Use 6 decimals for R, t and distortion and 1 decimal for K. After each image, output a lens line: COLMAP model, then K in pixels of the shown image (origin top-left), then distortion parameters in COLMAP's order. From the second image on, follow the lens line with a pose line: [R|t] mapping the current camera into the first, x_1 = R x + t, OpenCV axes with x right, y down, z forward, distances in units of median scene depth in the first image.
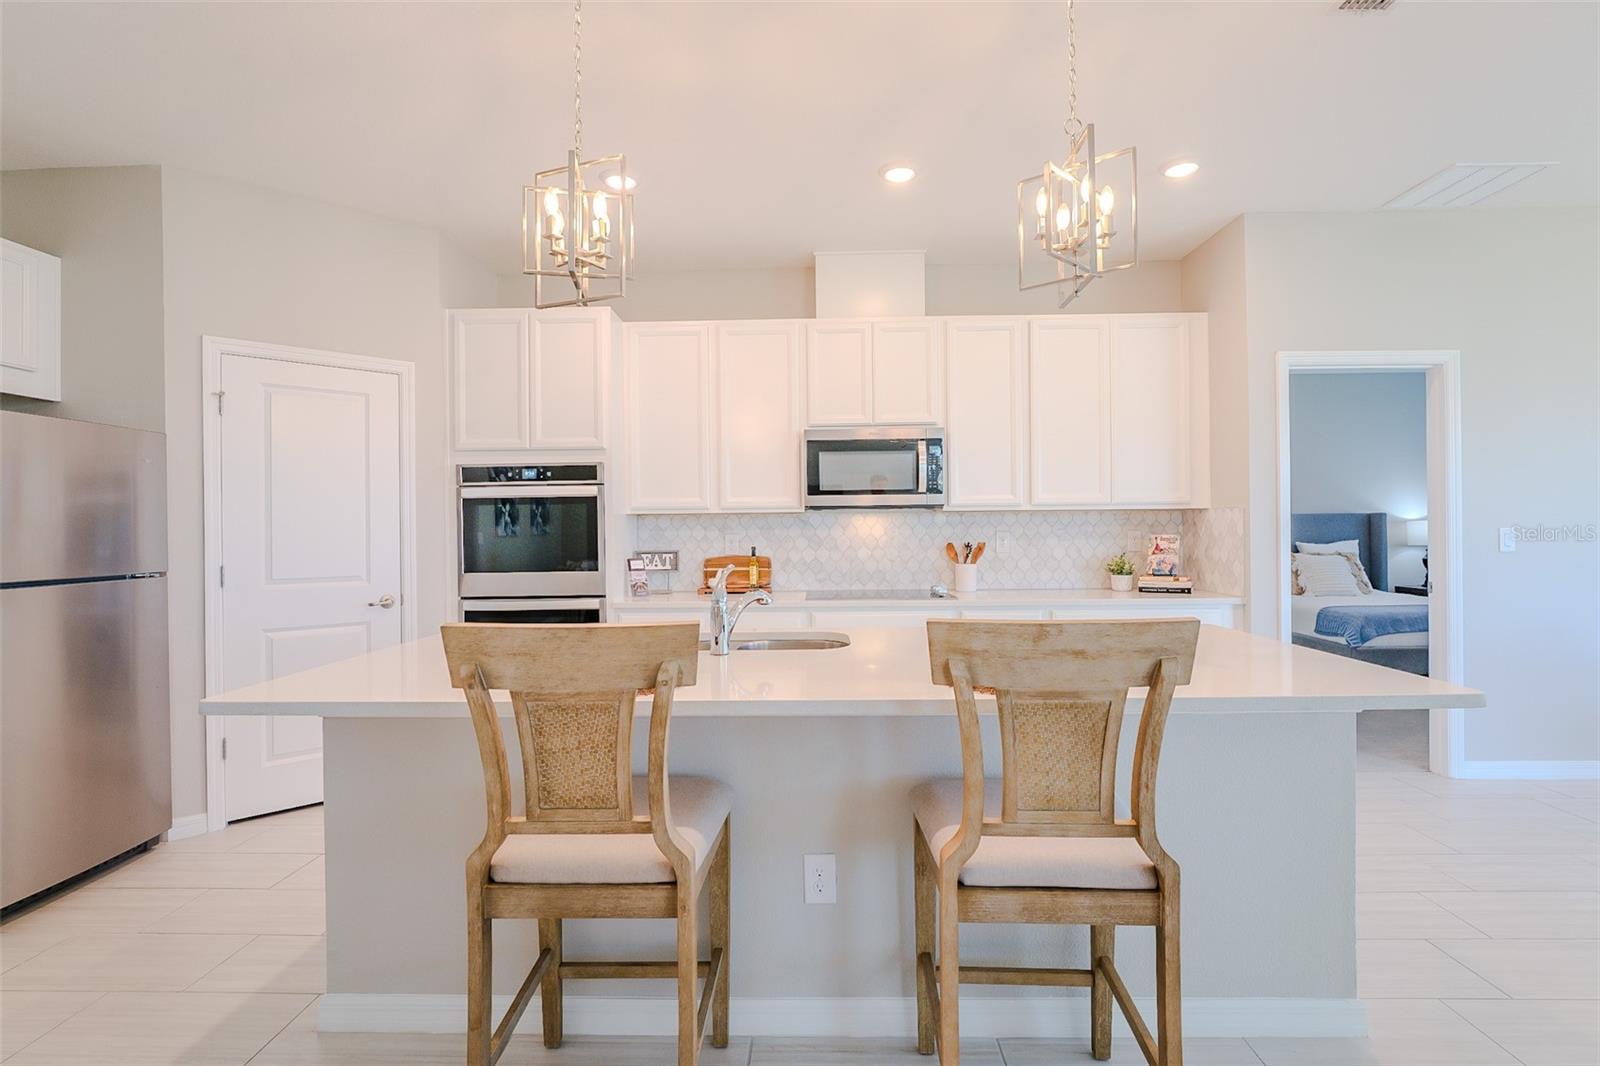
lens RADIAL K [[773.4, 0, 794.7], [0, 773.4, 532.7], [0, 0, 1]] dist [-0.003695, -0.000101]
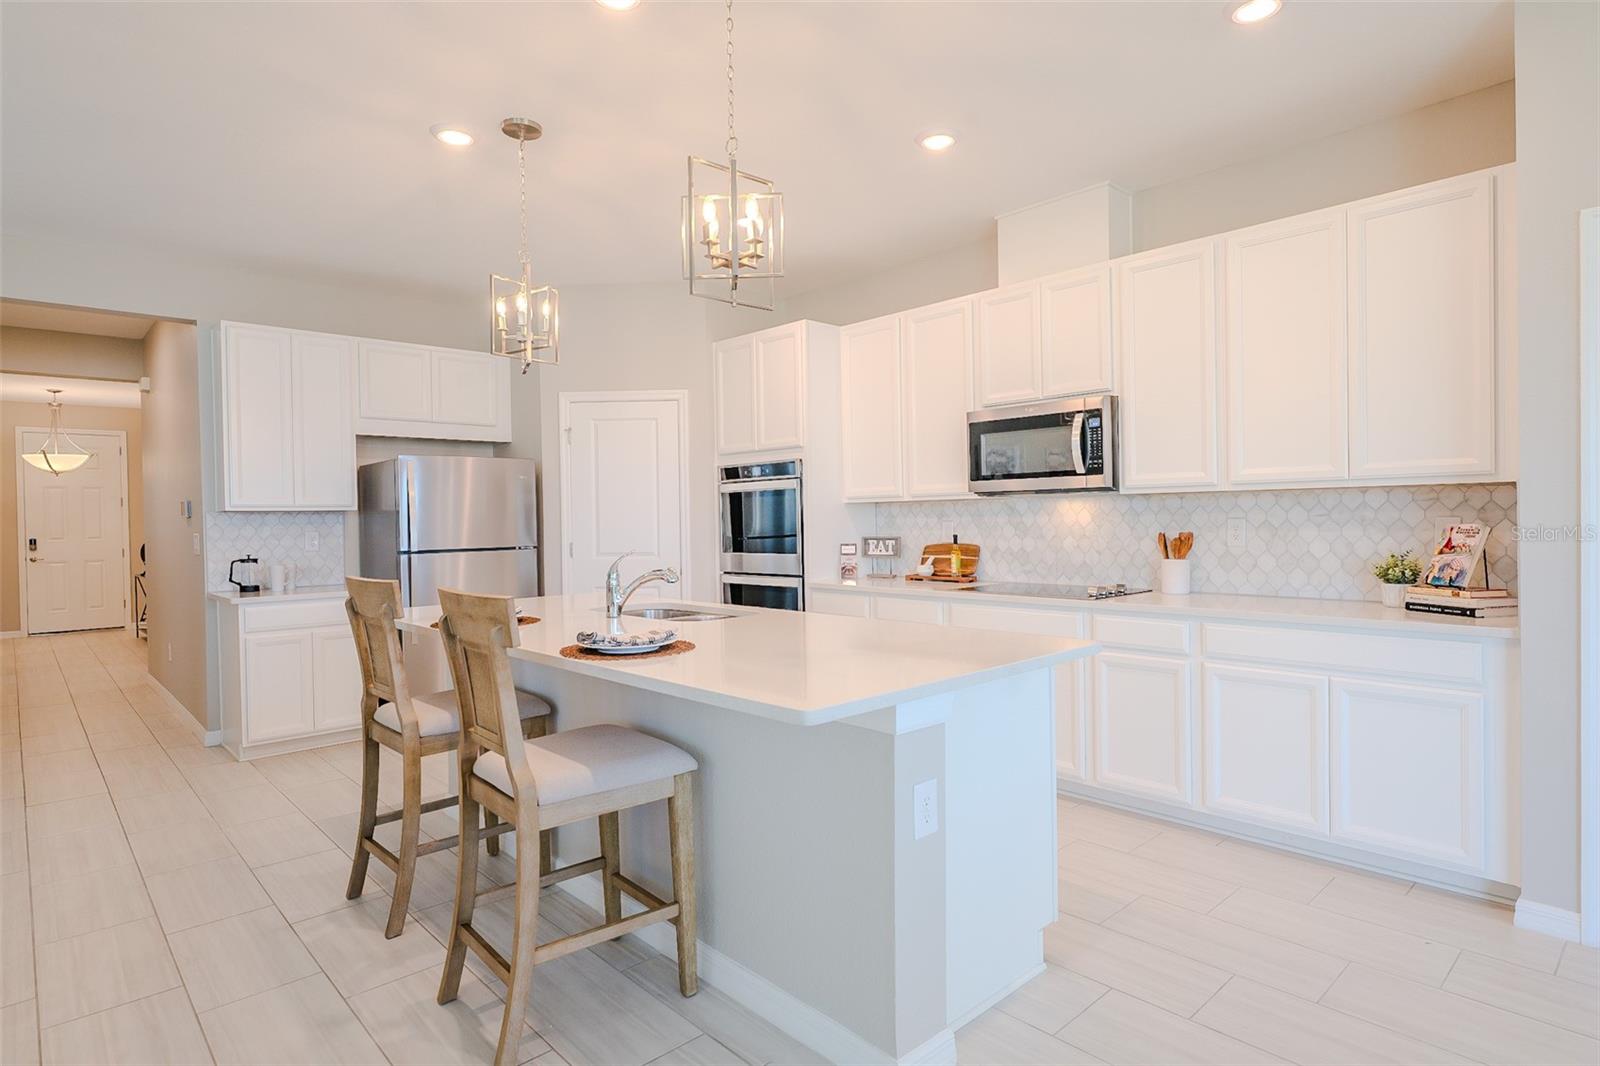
lens RADIAL K [[867.2, 0, 800.0], [0, 867.2, 533.0], [0, 0, 1]] dist [-0.002443, -0.000777]
pose [[0.694307, 0.011688, -0.719584, 0.619558], [0.006429, 0.999727, 0.022442, -0.009642], [0.719650, -0.020208, 0.694043, 0.106021]]
